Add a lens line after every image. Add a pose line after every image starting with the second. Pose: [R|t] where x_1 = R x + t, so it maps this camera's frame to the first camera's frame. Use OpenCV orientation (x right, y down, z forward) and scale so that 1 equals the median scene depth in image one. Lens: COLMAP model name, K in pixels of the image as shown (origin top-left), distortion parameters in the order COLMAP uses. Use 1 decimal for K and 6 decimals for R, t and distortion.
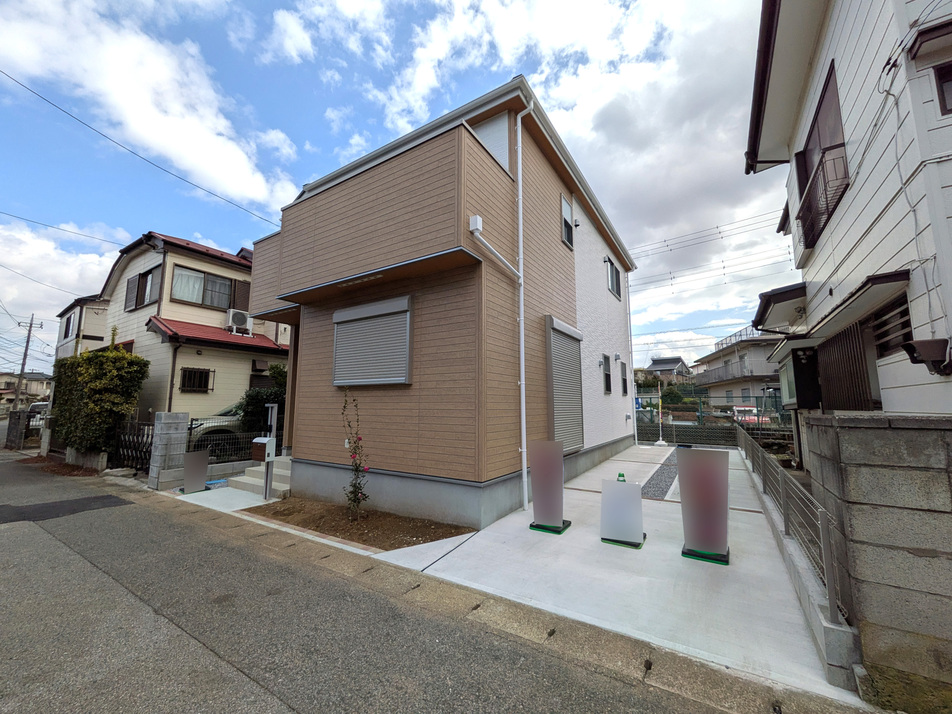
lens RADIAL K [[376.7, 0, 480.5], [0, 376.7, 359.5], [0, 0, 1]] dist [-0.003037, 0.000754]
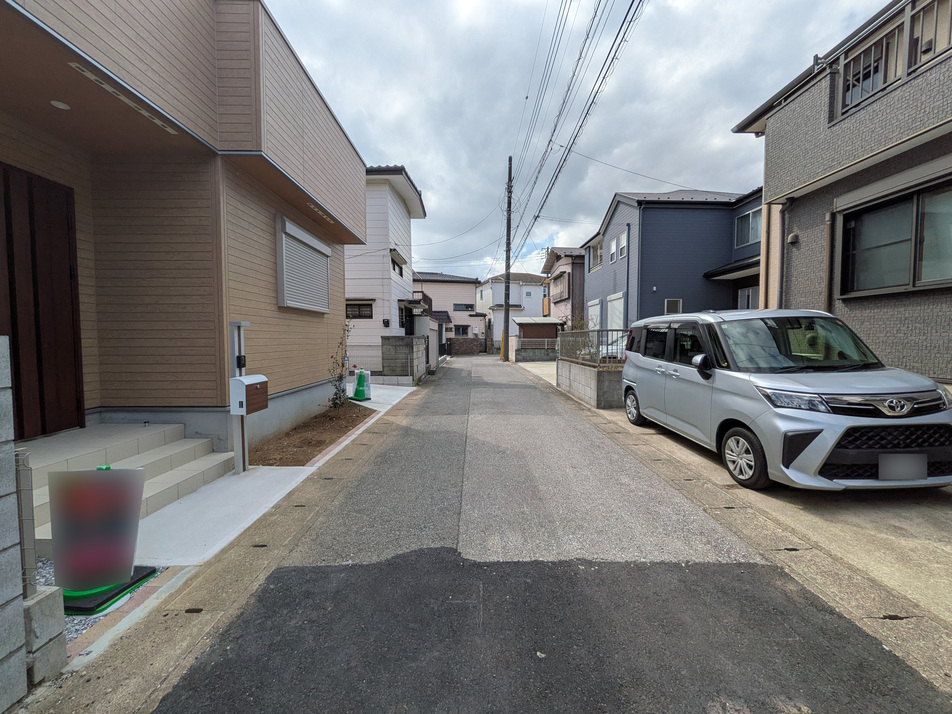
lens RADIAL K [[376.7, 0, 475.8], [0, 376.7, 361.2], [0, 0, 1]] dist [-0.003037, 0.000754]
pose [[-0.530786, -0.052007, 0.845909, -1.742392], [-0.104731, 0.994490, -0.004574, 0.197141], [-0.841010, -0.091020, -0.533308, 1.366482]]
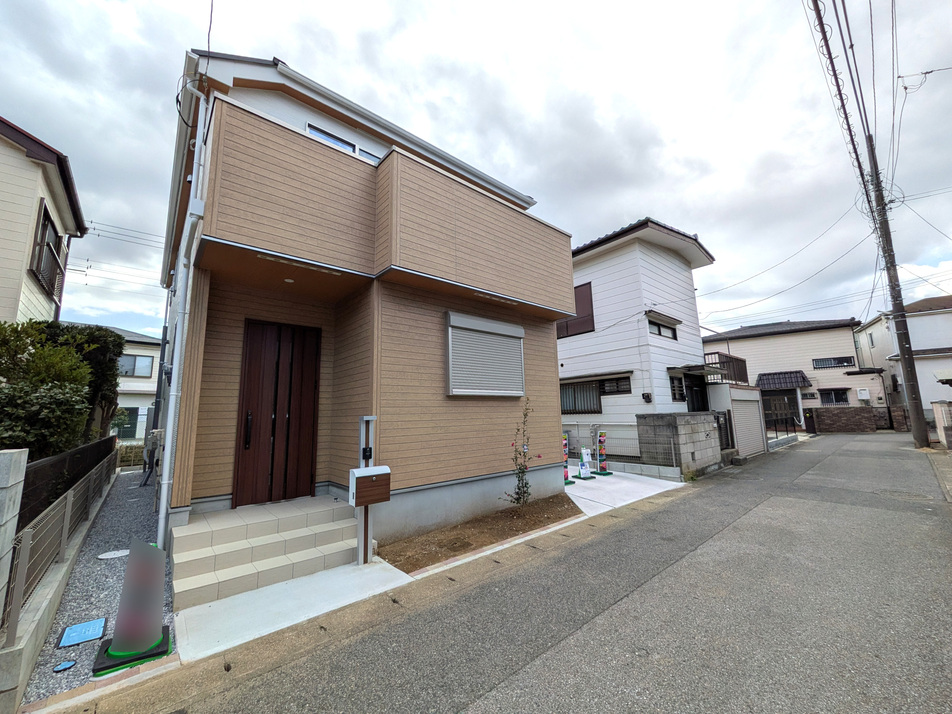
lens RADIAL K [[376.7, 0, 477.0], [0, 376.7, 360.0], [0, 0, 1]] dist [-0.003037, 0.000754]
pose [[0.287644, 0.130345, 0.948826, -1.570824], [-0.091173, 0.989923, -0.108351, 0.100864], [-0.953388, -0.055340, 0.296630, 0.852078]]
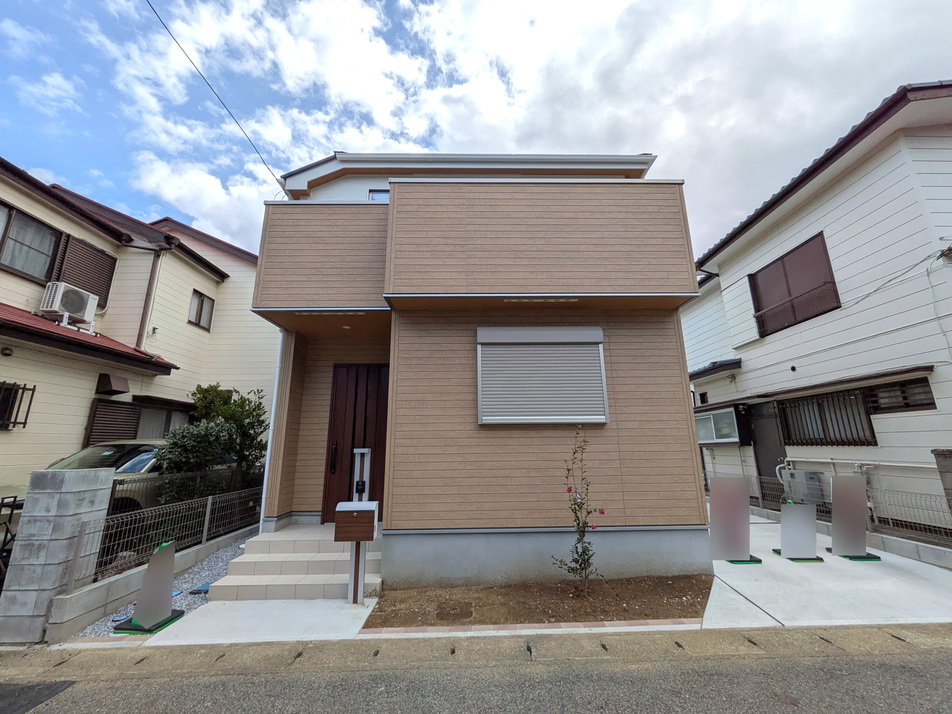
lens RADIAL K [[376.7, 0, 476.9], [0, 376.7, 358.5], [0, 0, 1]] dist [-0.003037, 0.000754]
pose [[0.835429, 0.112687, 0.537922, -1.044115], [-0.054308, 0.990891, -0.123234, 0.042277], [-0.546909, 0.073740, 0.833939, 0.441727]]
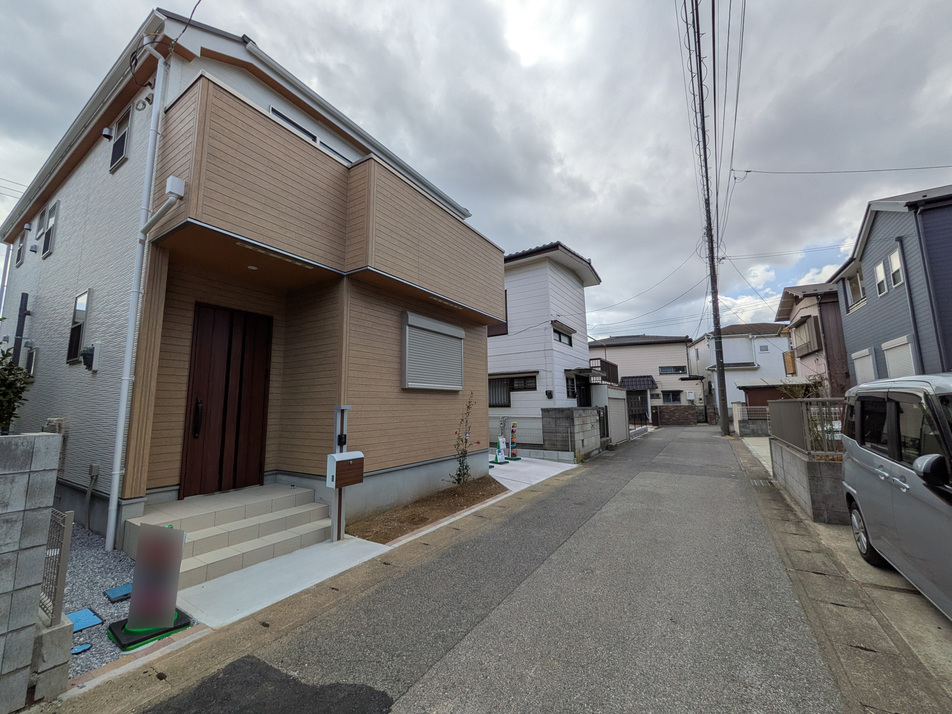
lens RADIAL K [[376.7, 0, 475.9], [0, 376.7, 360.6], [0, 0, 1]] dist [-0.003037, 0.000754]
pose [[0.001120, 0.121143, 0.992634, -1.752483], [-0.109298, 0.986703, -0.120296, 0.125888], [-0.994008, -0.108358, 0.014346, 1.022261]]
